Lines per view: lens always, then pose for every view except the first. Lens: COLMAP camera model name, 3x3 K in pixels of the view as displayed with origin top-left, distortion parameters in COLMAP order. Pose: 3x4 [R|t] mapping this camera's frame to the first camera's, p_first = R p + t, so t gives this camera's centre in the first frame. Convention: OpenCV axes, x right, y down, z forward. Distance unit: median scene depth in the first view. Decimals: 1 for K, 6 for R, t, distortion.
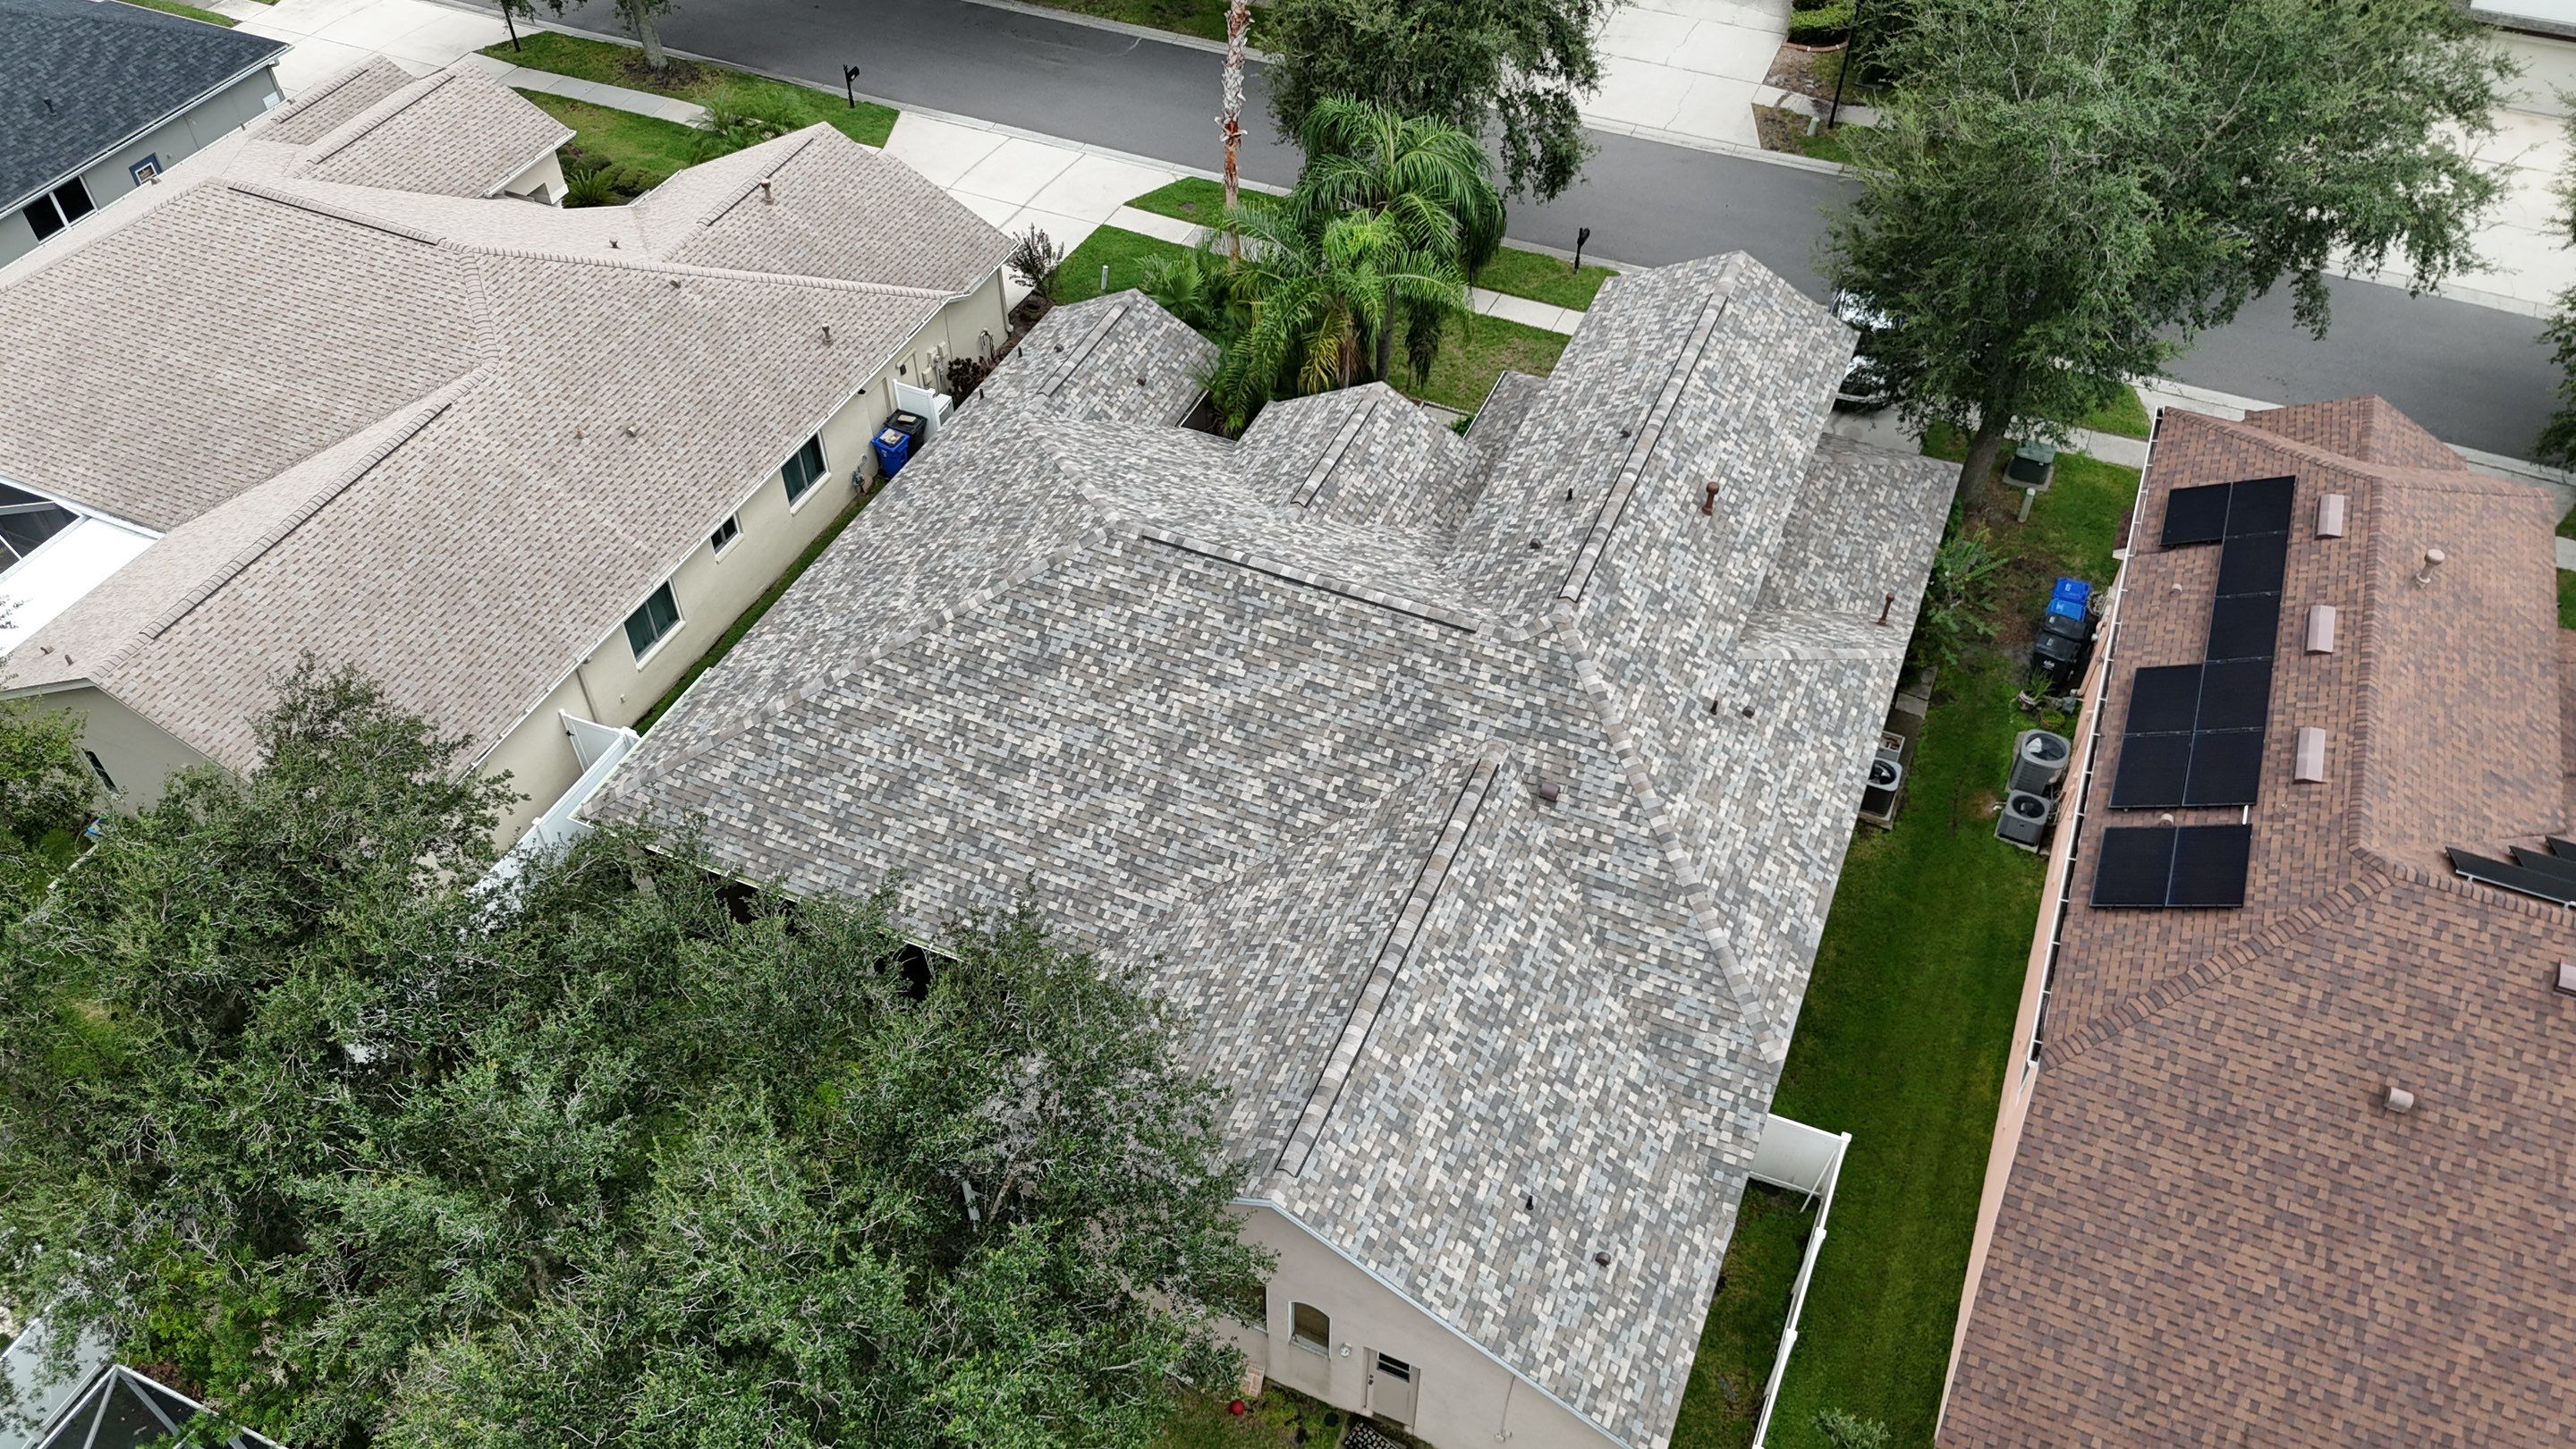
lens RADIAL K [[1886.9, 0, 1285.1], [0, 1886.9, 724.2], [0, 0, 1]] dist [0.169468, -0.397497]
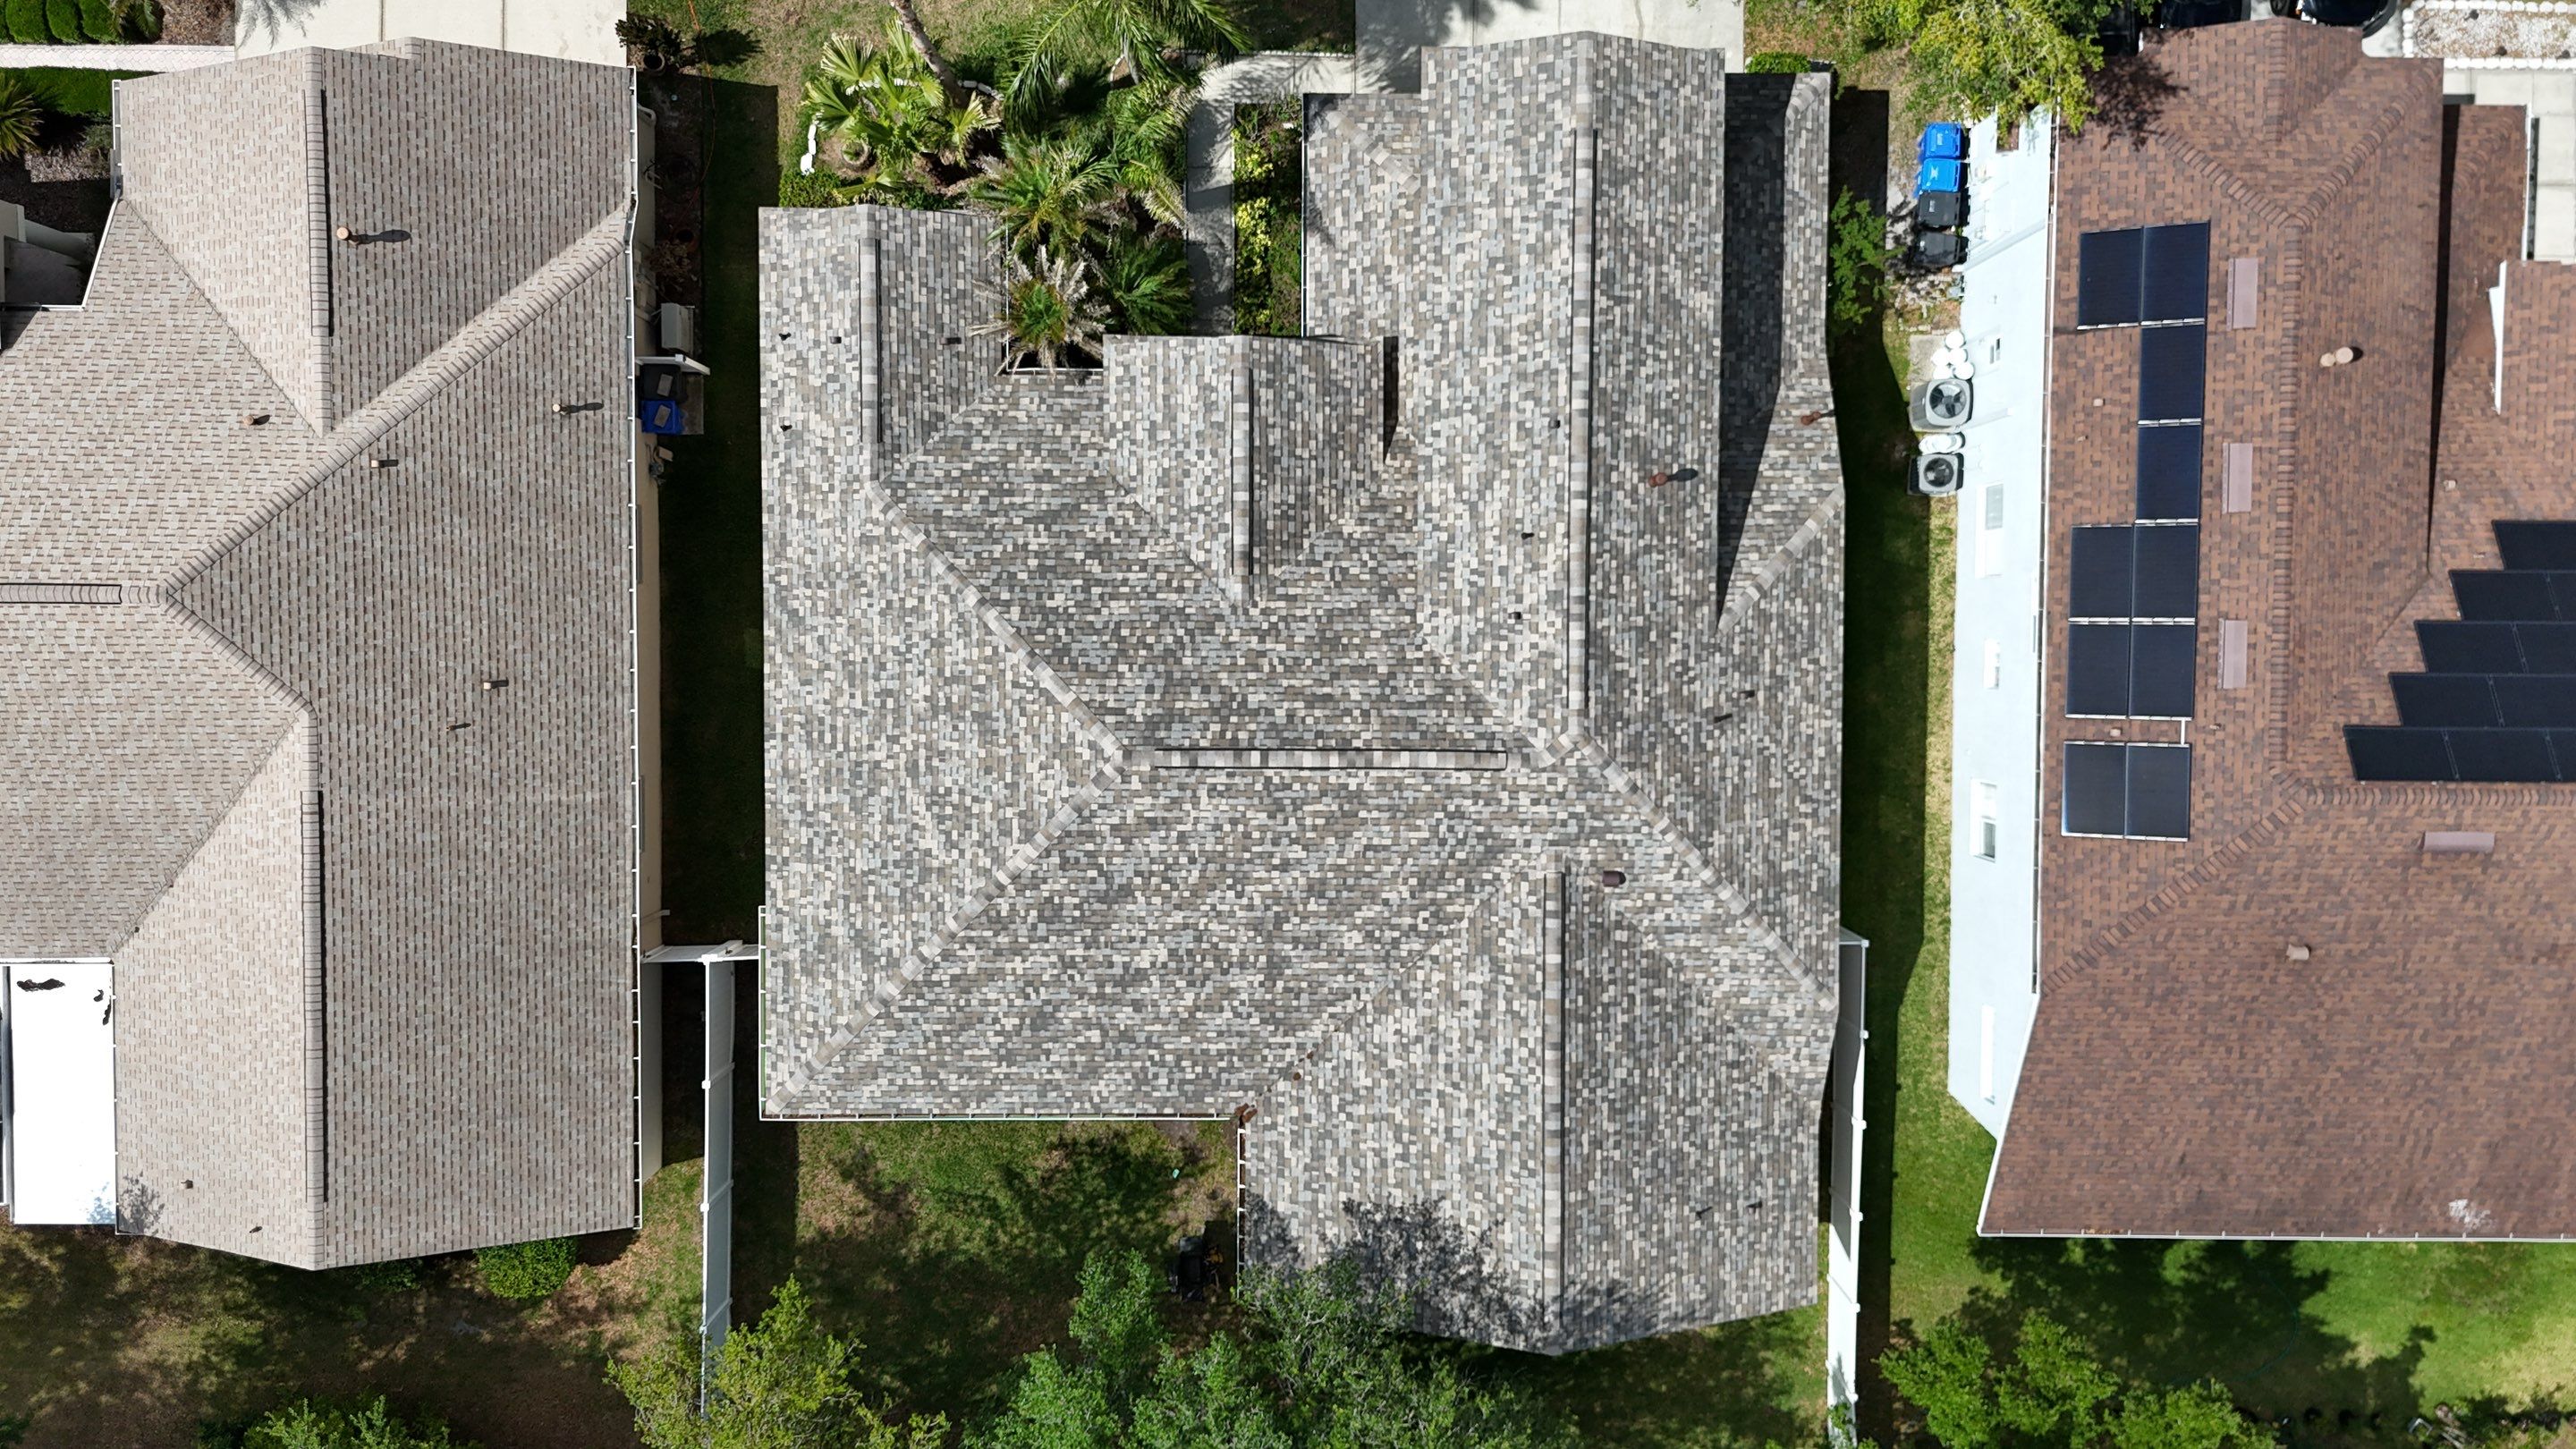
lens RADIAL K [[1889.9, 0, 1283.0], [0, 1889.9, 722.6], [0, 0, 1]] dist [0.181851, -0.504056]
pose [[0.918346, -0.395747, -0.005046, 0.001625], [0.273101, 0.624409, 0.731799, -0.876966], [-0.286456, -0.673422, 0.681502, 0.326075]]
